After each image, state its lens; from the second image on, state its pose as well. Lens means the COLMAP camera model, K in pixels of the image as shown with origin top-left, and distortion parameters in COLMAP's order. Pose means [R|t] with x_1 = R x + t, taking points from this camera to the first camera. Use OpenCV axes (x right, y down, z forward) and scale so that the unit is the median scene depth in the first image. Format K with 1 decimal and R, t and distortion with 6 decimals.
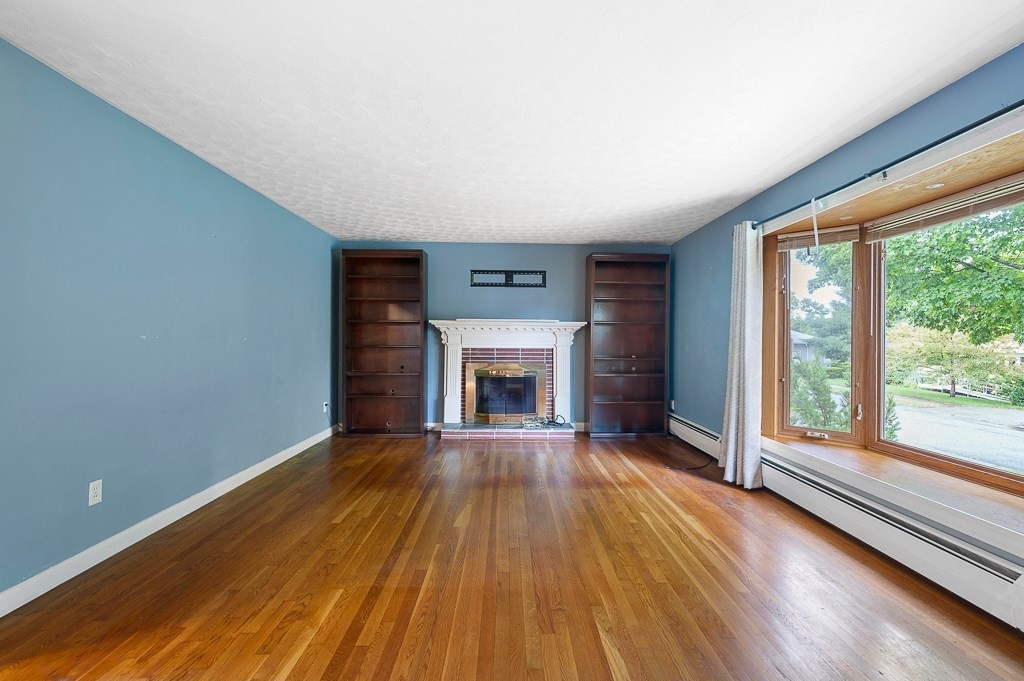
lens RADIAL K [[457.2, 0, 515.3], [0, 457.2, 338.9], [0, 0, 1]] dist [-0.000862, -0.000107]
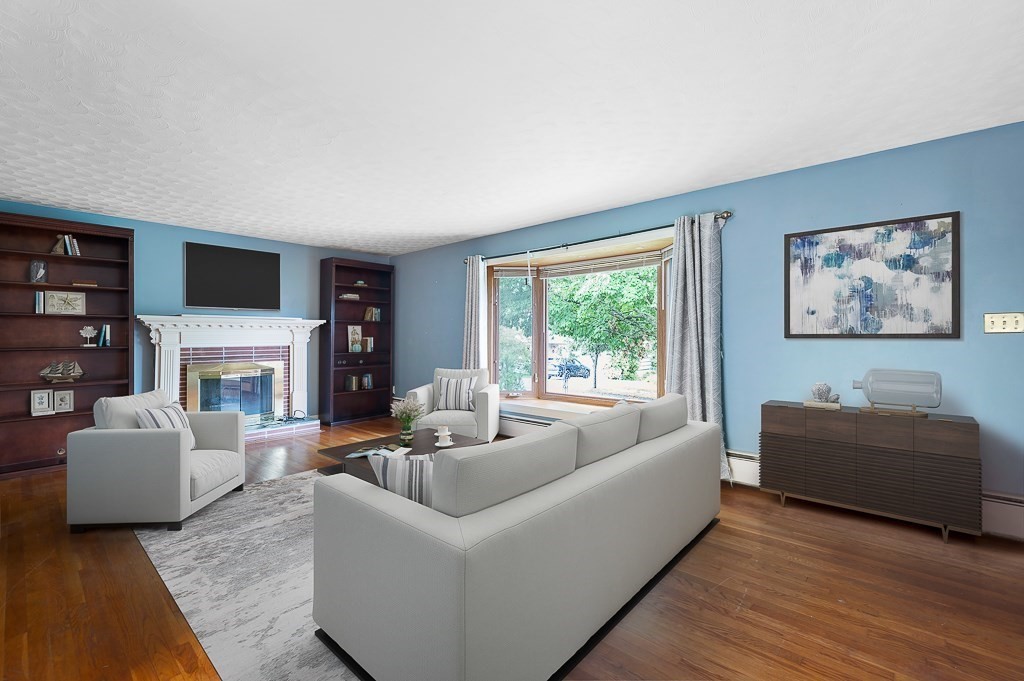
lens RADIAL K [[444.2, 0, 514.9], [0, 444.2, 337.7], [0, 0, 1]] dist [0.001152, 0.000382]
pose [[0.683106, -0.012635, 0.730210, -0.366739], [0.007965, 0.999920, 0.009851, -0.003247], [-0.730276, -0.000913, 0.683151, -0.051234]]
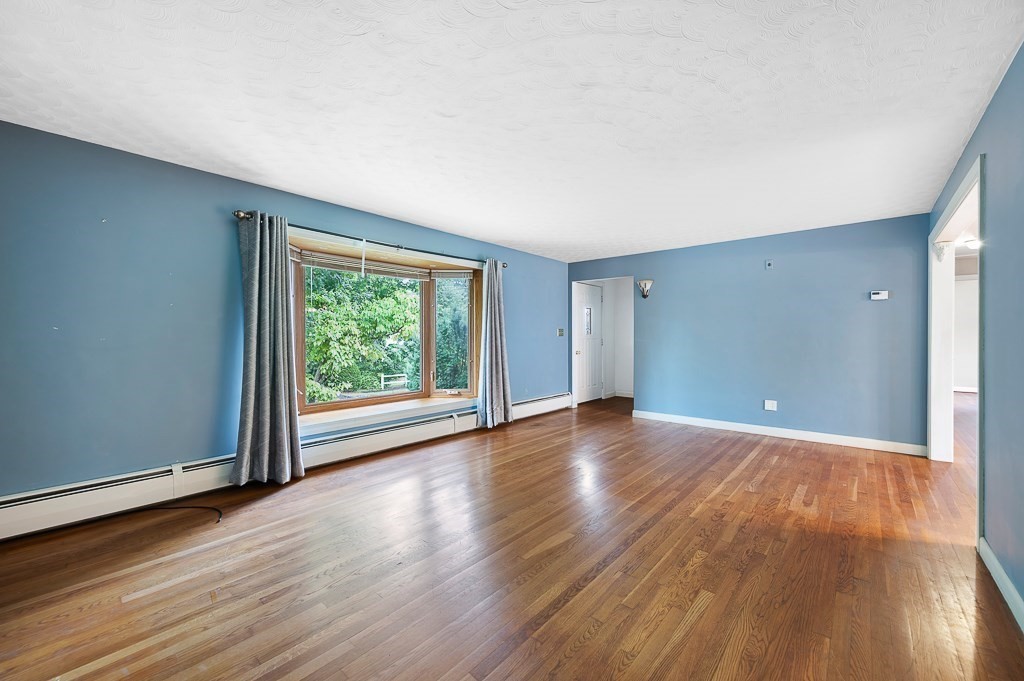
lens RADIAL K [[410.6, 0, 512.0], [0, 410.6, 340.5], [0, 0, 1]] dist [0.001001, 0.000066]
pose [[-0.745720, -0.013603, 0.666120, -0.367053], [-0.007571, 0.999900, 0.011944, -0.001566], [-0.666216, 0.003863, -0.745749, 1.051811]]
